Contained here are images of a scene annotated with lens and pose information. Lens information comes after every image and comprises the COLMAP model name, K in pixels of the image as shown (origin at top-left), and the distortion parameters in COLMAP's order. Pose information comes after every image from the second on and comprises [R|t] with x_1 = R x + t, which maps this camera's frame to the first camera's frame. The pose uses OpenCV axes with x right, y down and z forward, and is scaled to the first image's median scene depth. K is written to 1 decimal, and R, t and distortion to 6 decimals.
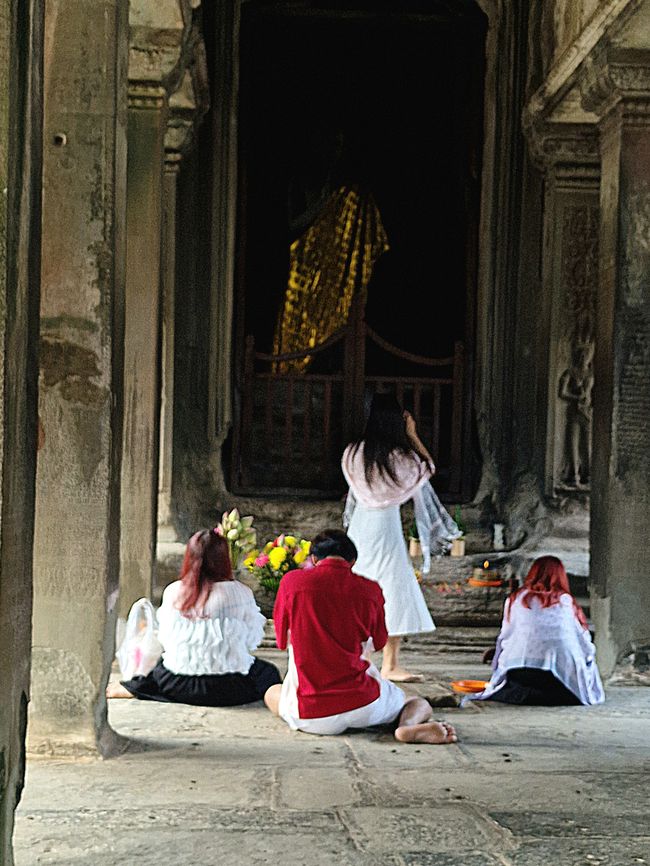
lens RADIAL K [[1372.2, 0, 325.0], [0, 1372.2, 433.0], [0, 0, 1]] dist [0.258873, -0.793060]
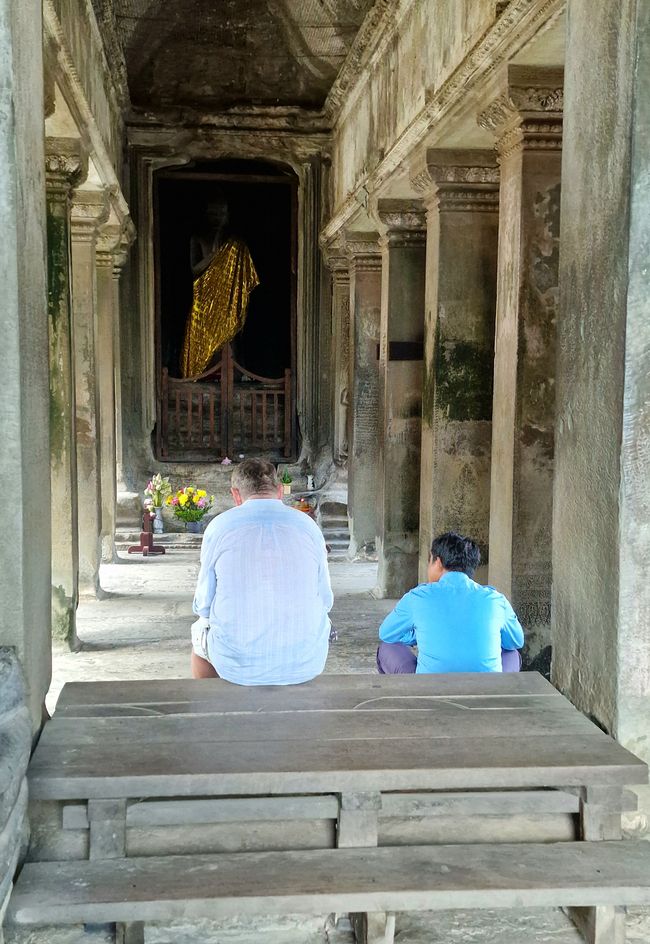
lens RADIAL K [[1661.0, 0, 325.0], [0, 1661.0, 472.0], [0, 0, 1]] dist [0.306207, -0.030605]
pose [[0.999558, -0.025301, 0.015606, 0.119849], [0.023282, 0.992710, 0.118258, -0.202290], [-0.018485, -0.117843, 0.992860, -1.187825]]
